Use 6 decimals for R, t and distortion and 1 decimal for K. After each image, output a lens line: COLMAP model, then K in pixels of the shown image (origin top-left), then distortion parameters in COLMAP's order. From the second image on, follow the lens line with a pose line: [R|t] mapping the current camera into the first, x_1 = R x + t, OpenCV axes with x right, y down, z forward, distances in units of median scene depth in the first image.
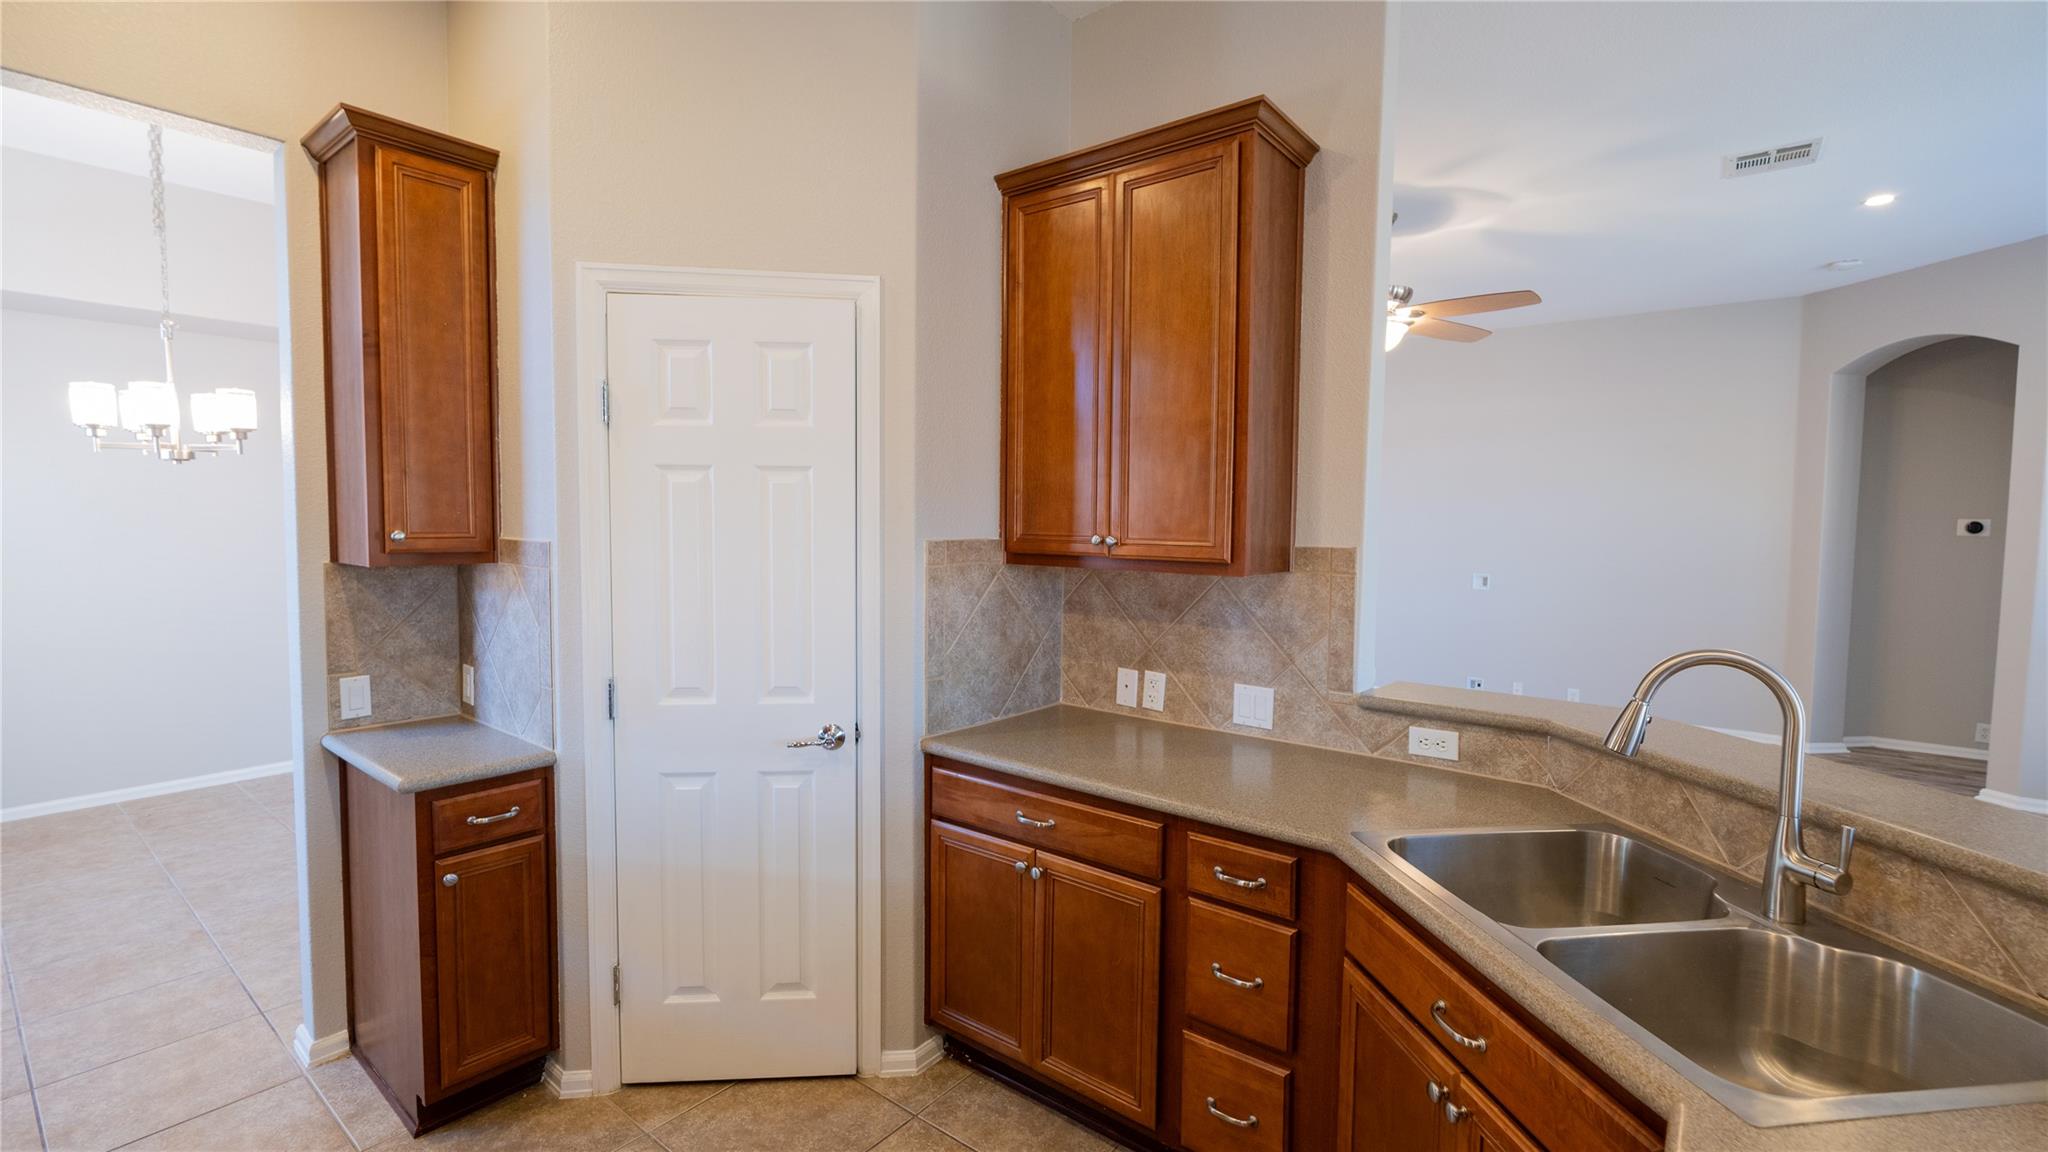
lens RADIAL K [[890.3, 0, 1033.0], [0, 890.3, 573.1], [0, 0, 1]] dist [0.001505, -0.000875]
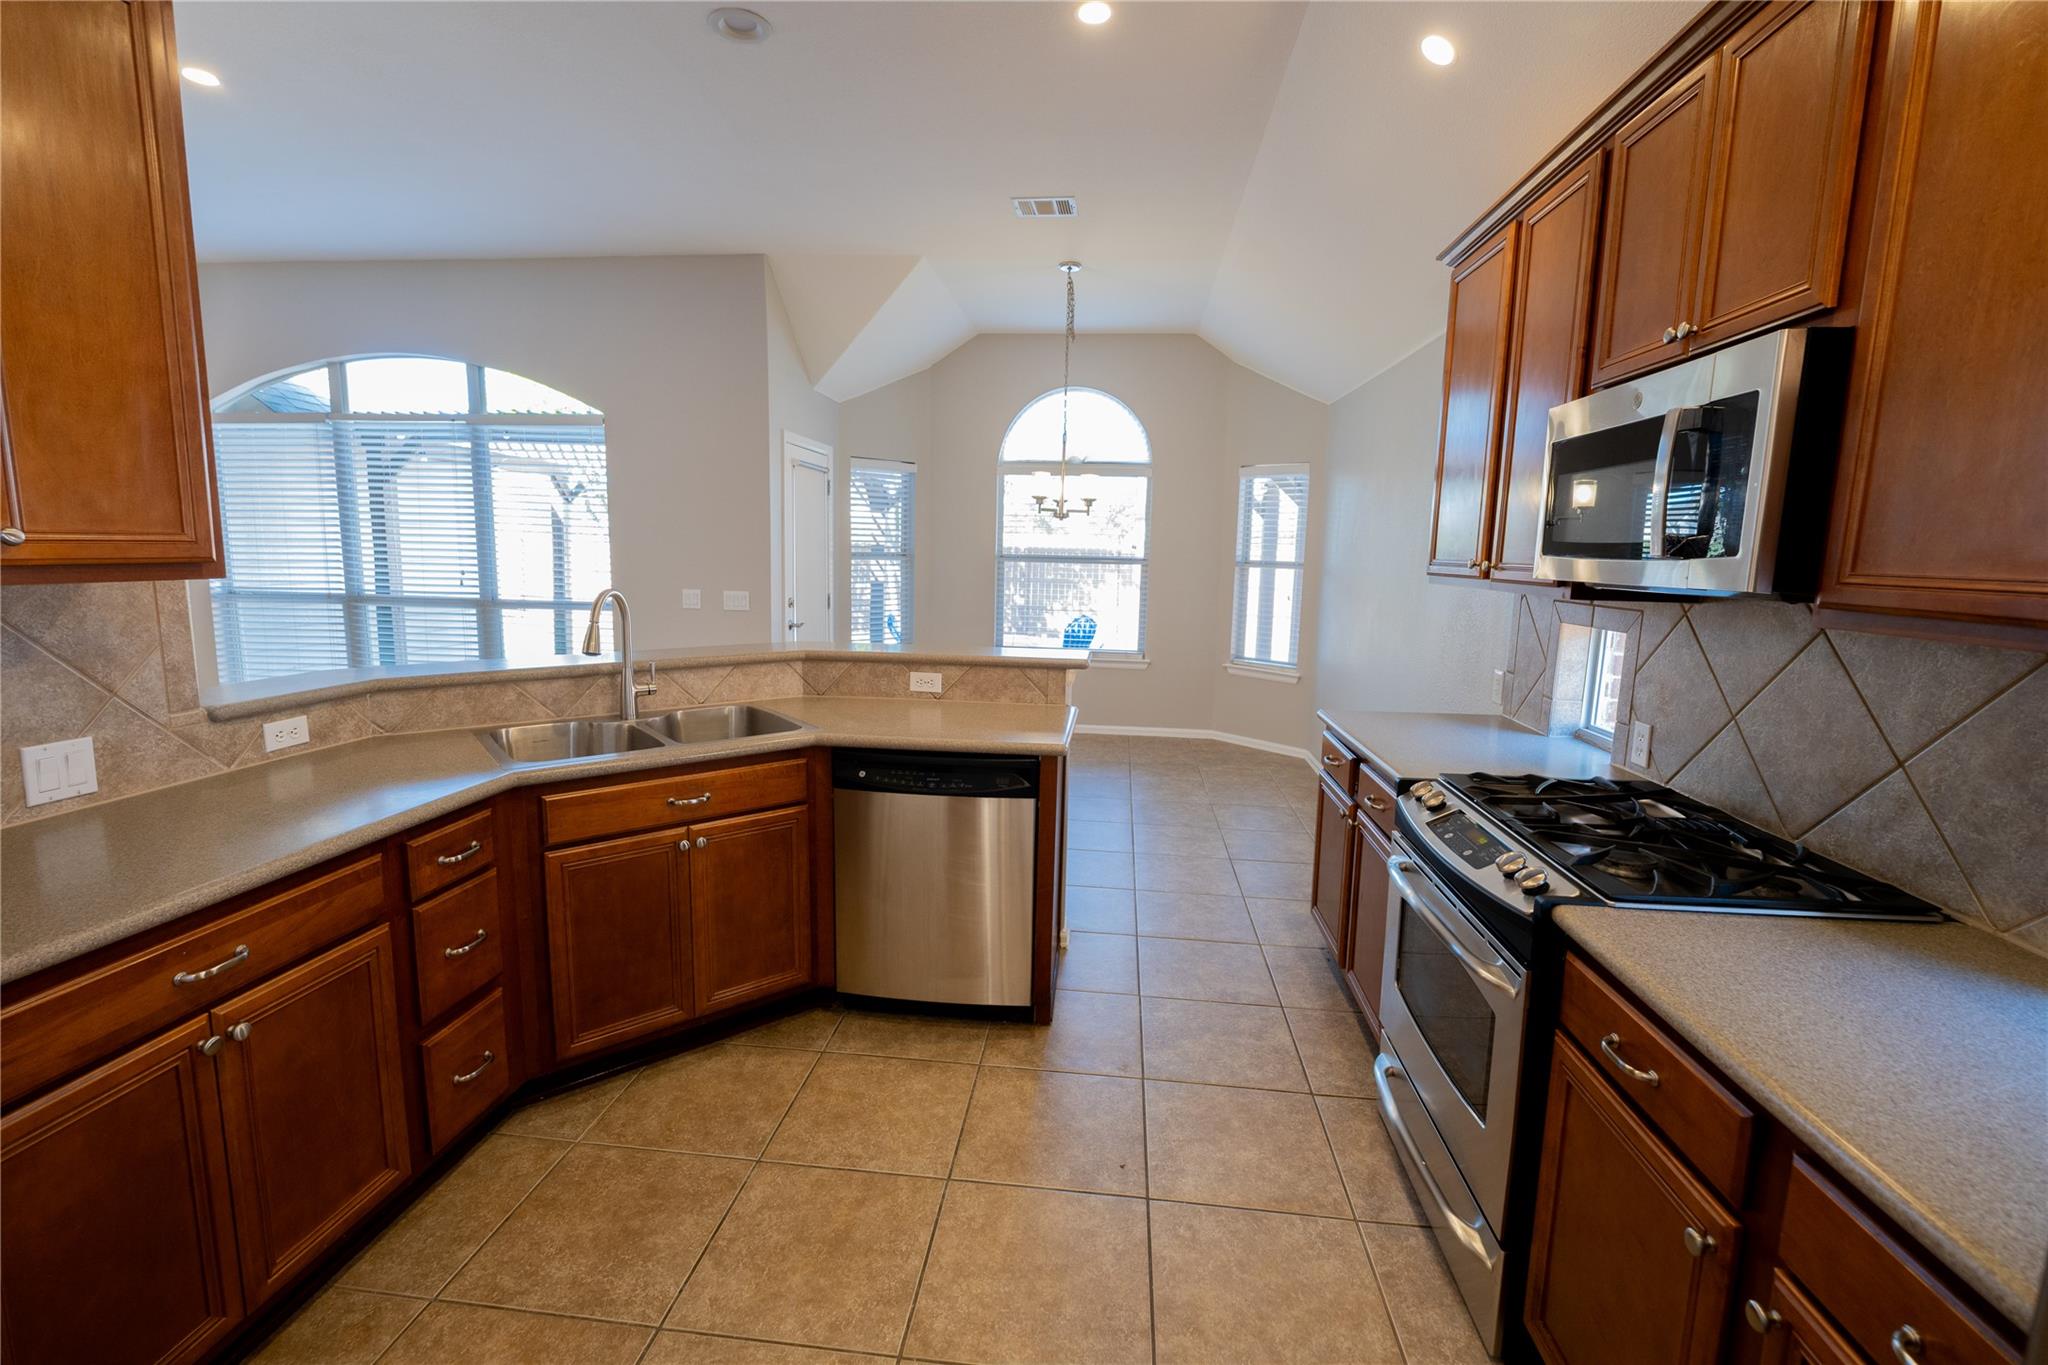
lens RADIAL K [[927.1, 0, 1031.7], [0, 927.1, 683.0], [0, 0, 1]] dist [-0.002299, -0.000734]
pose [[-0.535658, -0.146919, 0.831556, -0.801494], [0.024964, 0.981563, 0.189503, -0.039952], [-0.844066, 0.122268, -0.522114, 0.760726]]
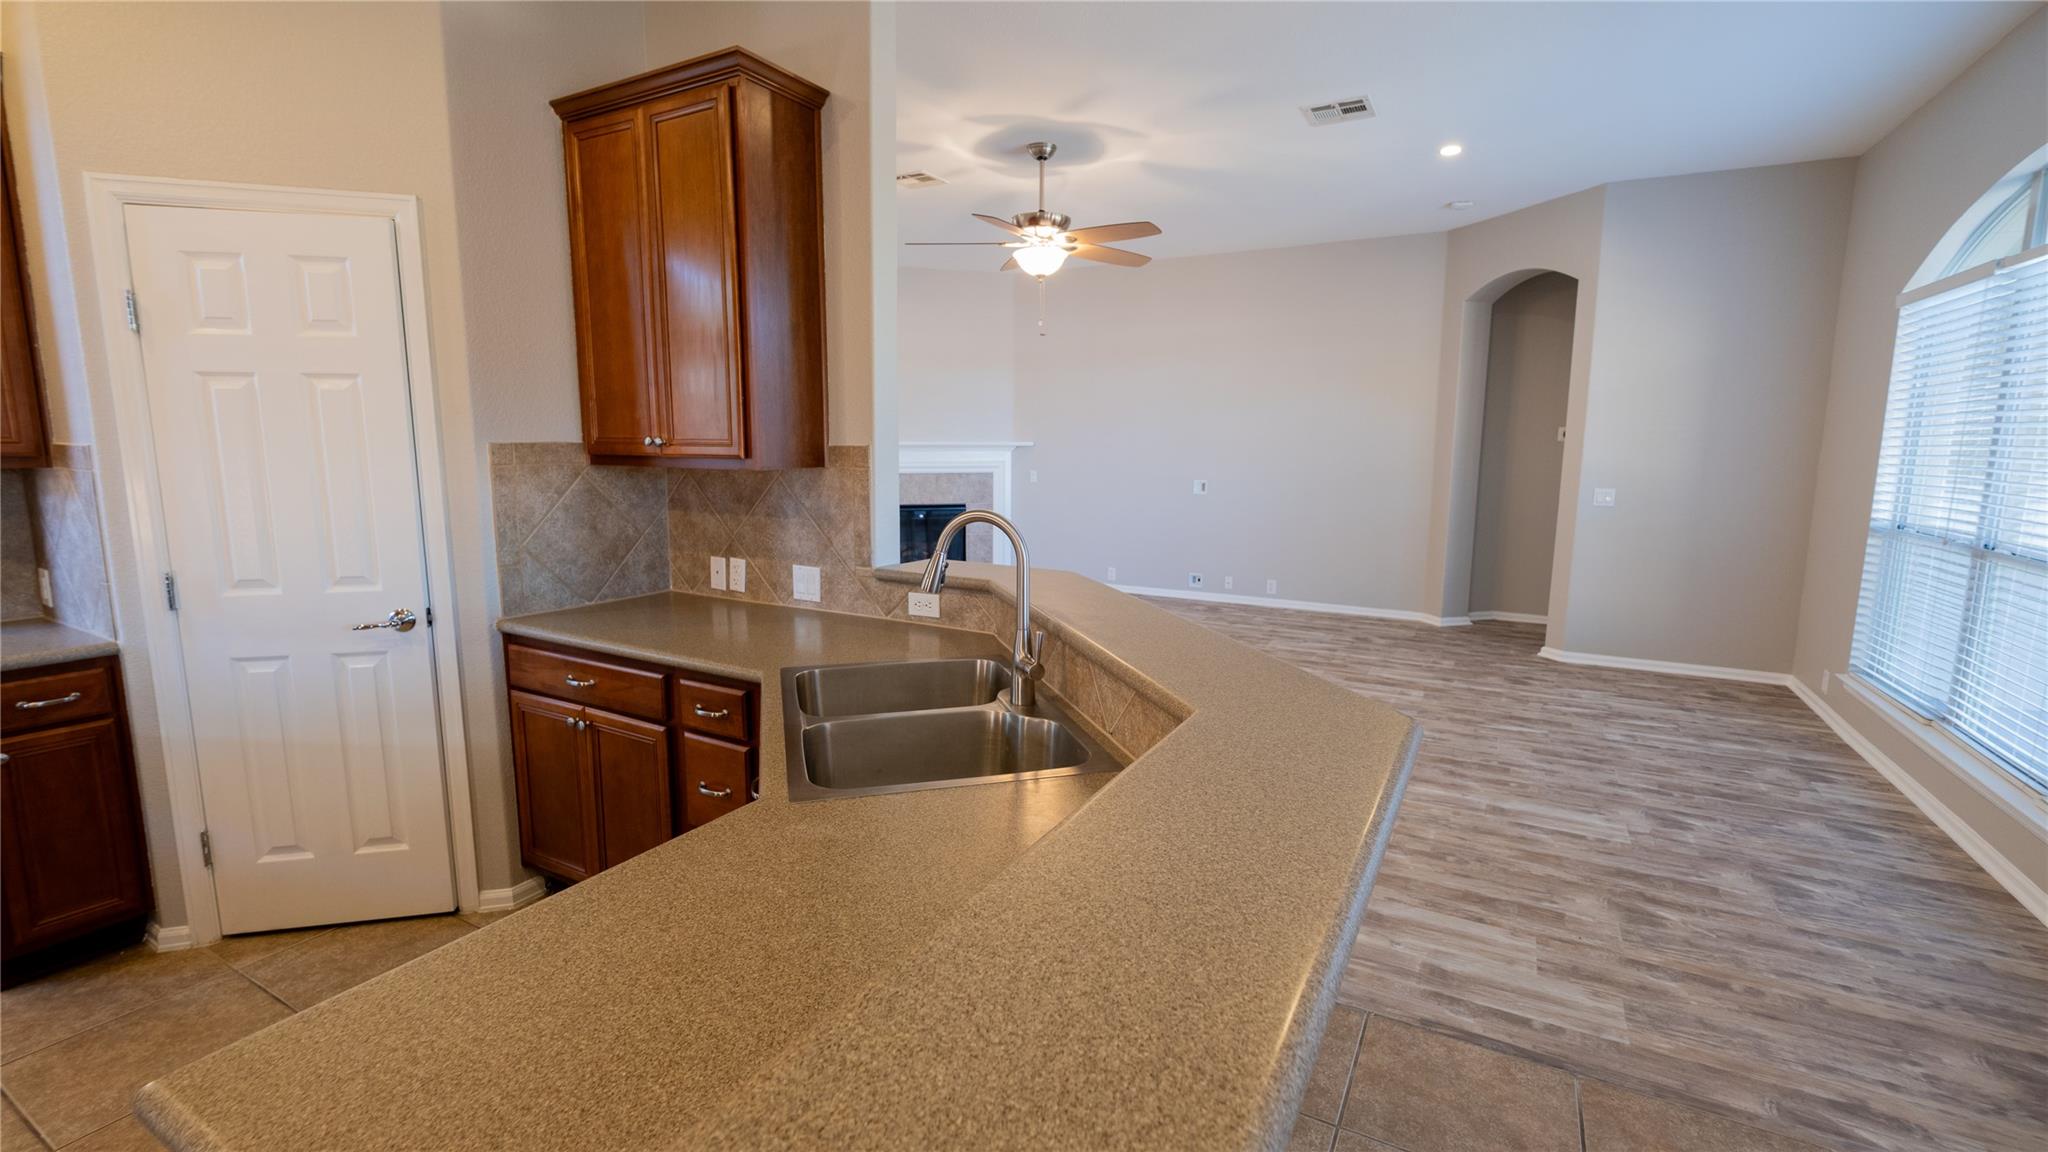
lens RADIAL K [[890.3, 0, 1024.3], [0, 890.3, 568.4], [0, 0, 1]] dist [0.001505, -0.000875]
pose [[0.988723, -0.027603, 0.147189, 0.375312], [0.014967, 0.996159, 0.086276, 0.034144], [-0.149005, -0.083101, 0.985338, -0.207272]]
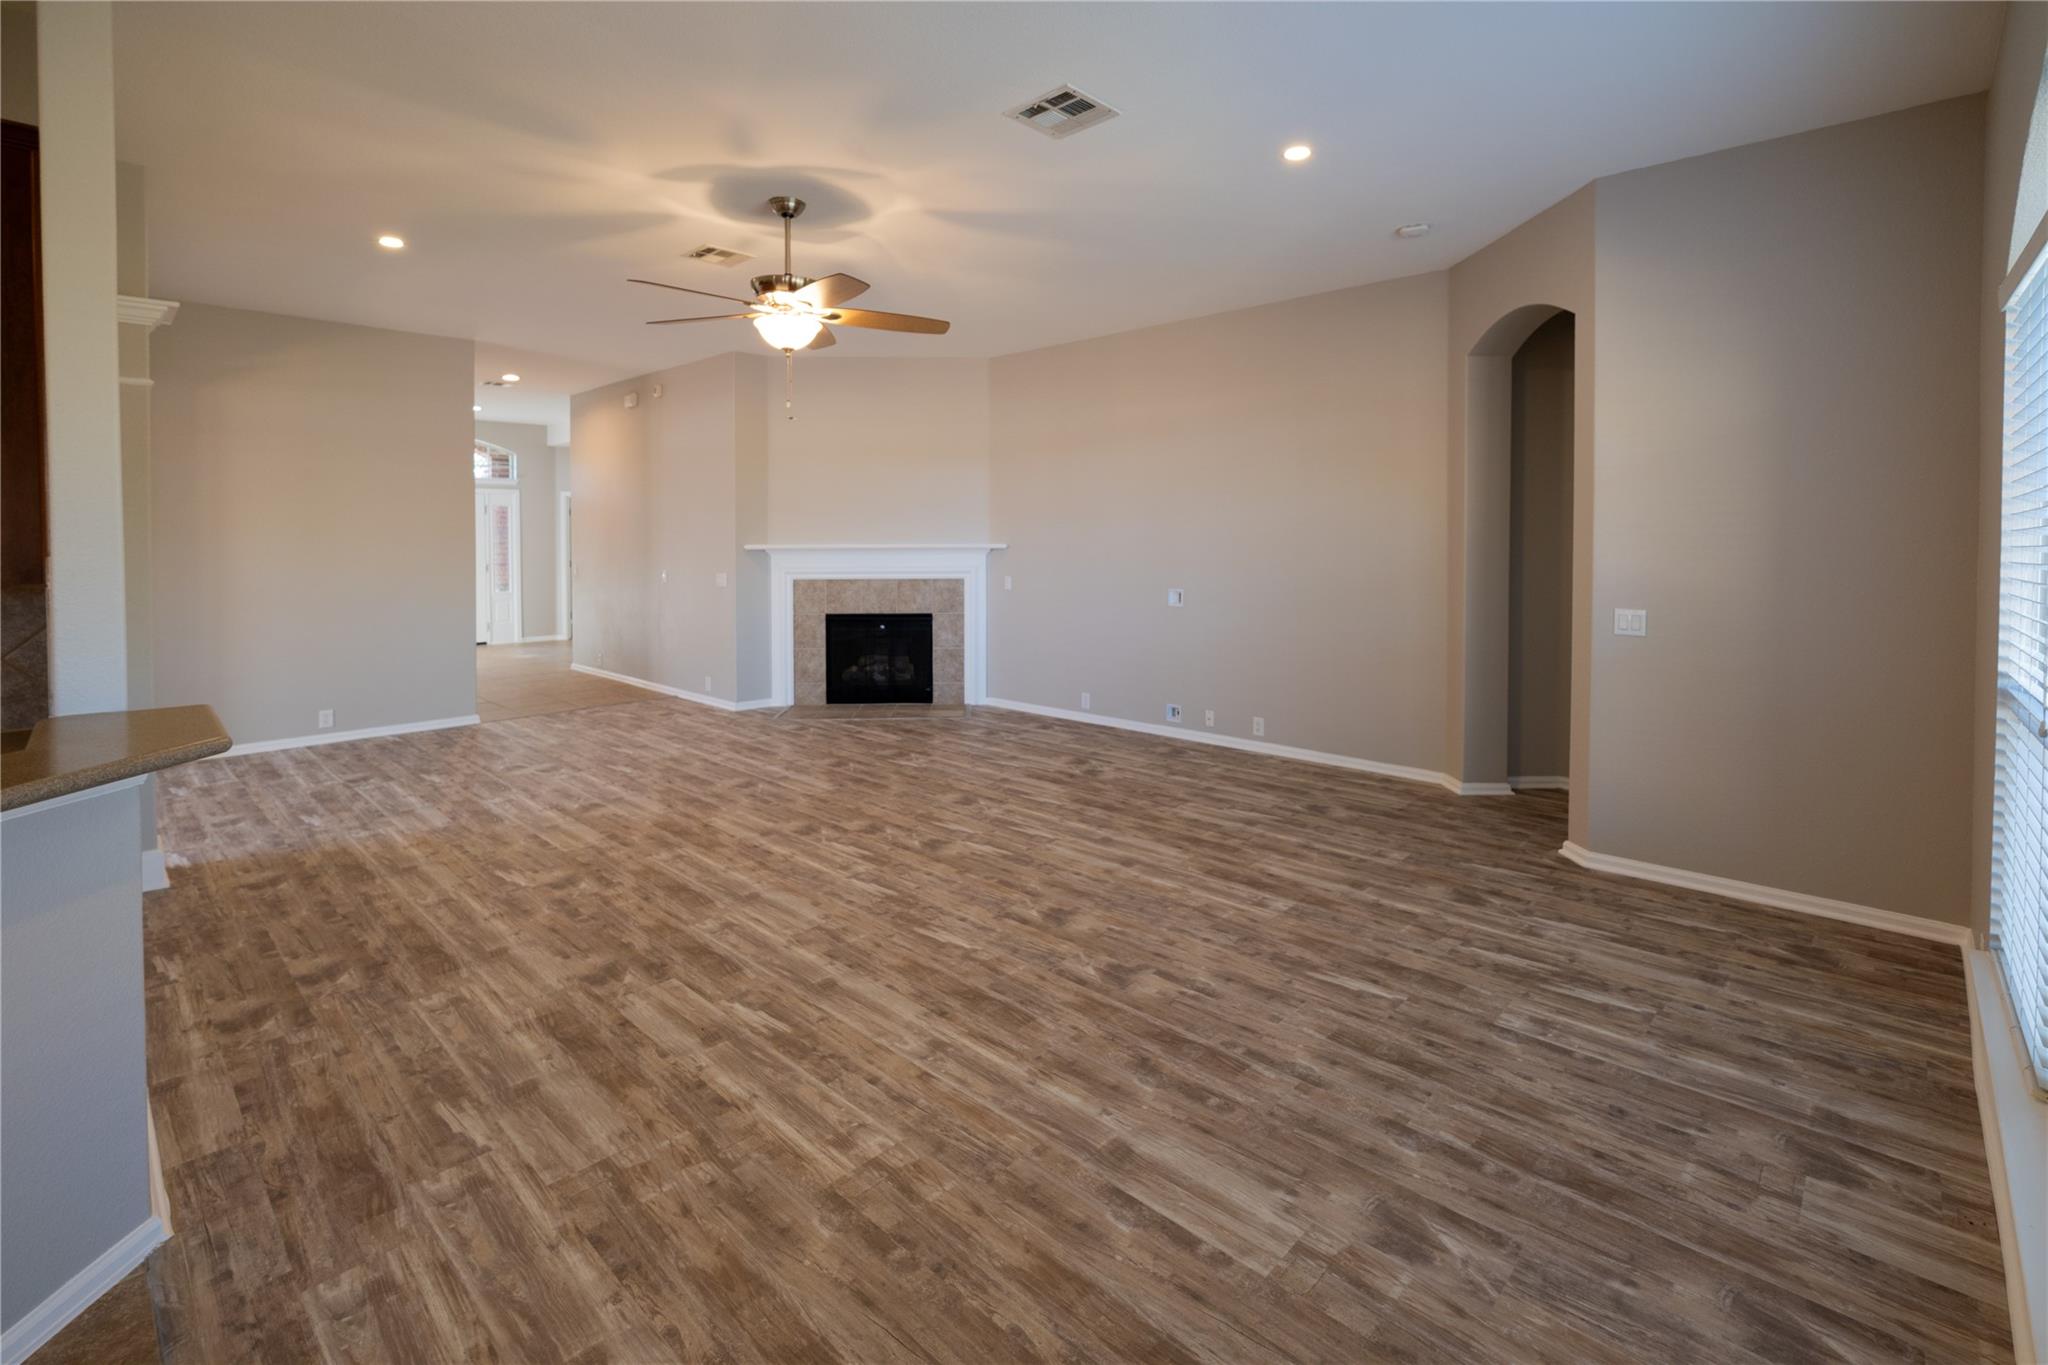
lens RADIAL K [[927.1, 0, 1016.9], [0, 927.1, 547.2], [0, 0, 1]] dist [-0.002299, -0.000734]
pose [[0.993688, -0.014153, -0.111279, 1.388646], [0.008076, 0.998460, -0.054877, 0.027011], [0.111884, 0.053632, 0.992273, 0.160350]]
